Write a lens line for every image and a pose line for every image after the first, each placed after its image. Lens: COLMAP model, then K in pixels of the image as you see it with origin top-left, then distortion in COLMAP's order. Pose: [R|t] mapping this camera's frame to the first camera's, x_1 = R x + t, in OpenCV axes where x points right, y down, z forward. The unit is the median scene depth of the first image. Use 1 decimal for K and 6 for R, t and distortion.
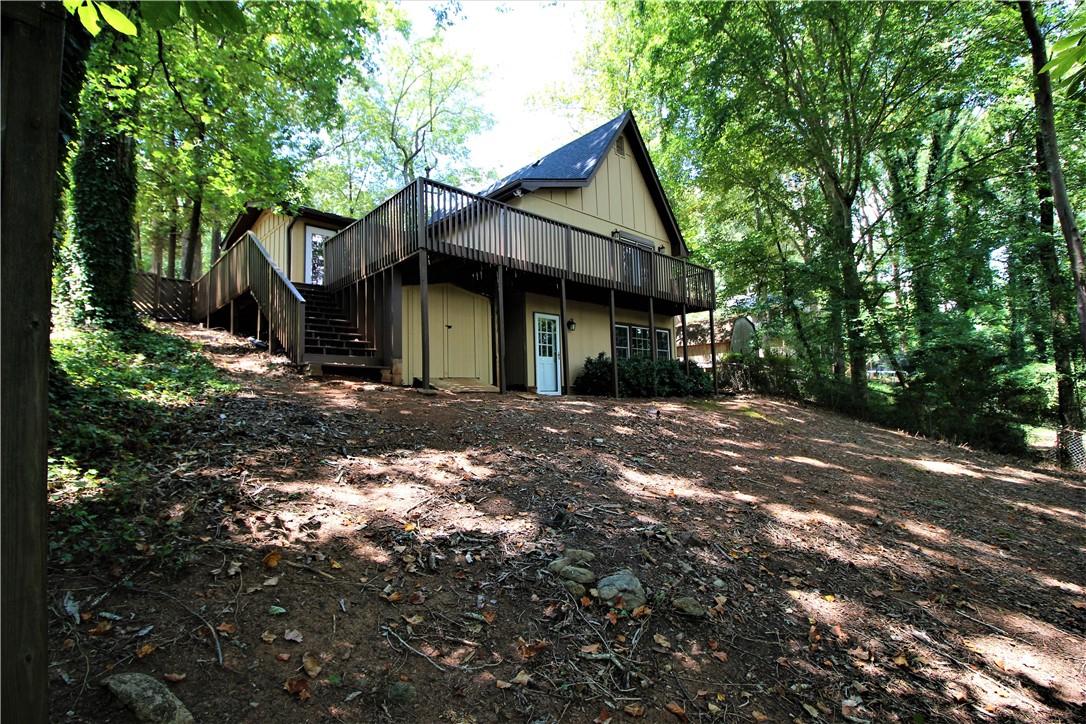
lens RADIAL K [[504.2, 0, 537.4], [0, 504.2, 355.8], [0, 0, 1]] dist [-0.000391, -0.013823]
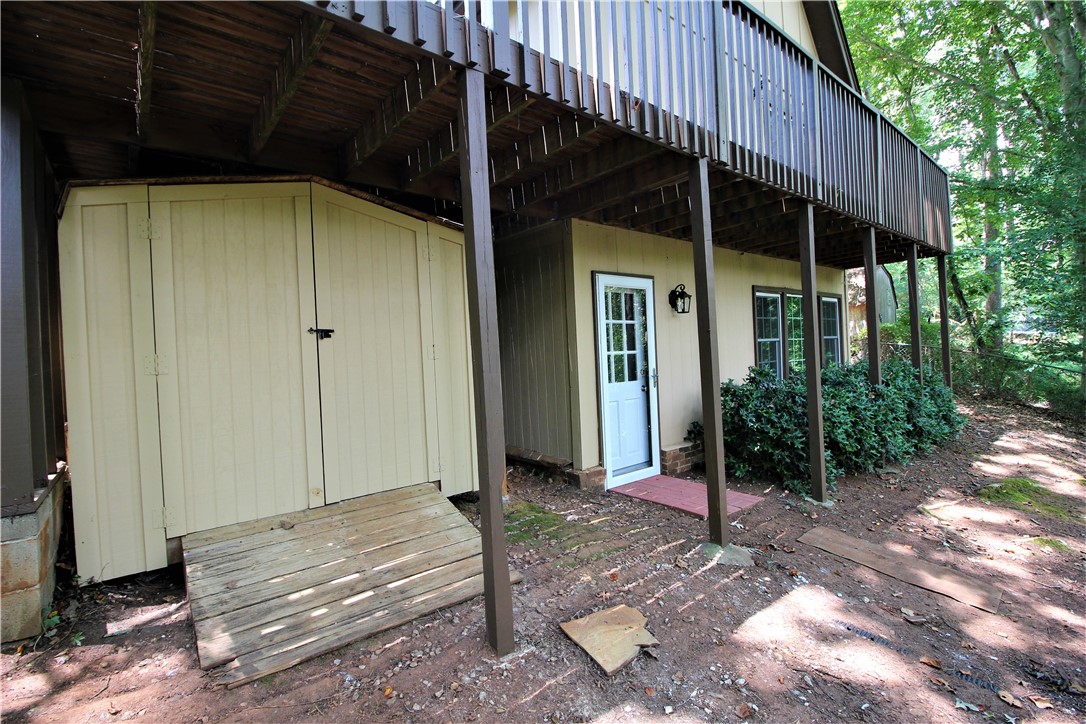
lens RADIAL K [[504.2, 0, 537.4], [0, 504.2, 355.8], [0, 0, 1]] dist [-0.000391, -0.013823]
pose [[0.998105, -0.013429, -0.060043, -0.027207], [0.018830, 0.995737, 0.090300, -0.057335], [0.058574, -0.091260, 0.994103, 0.602187]]
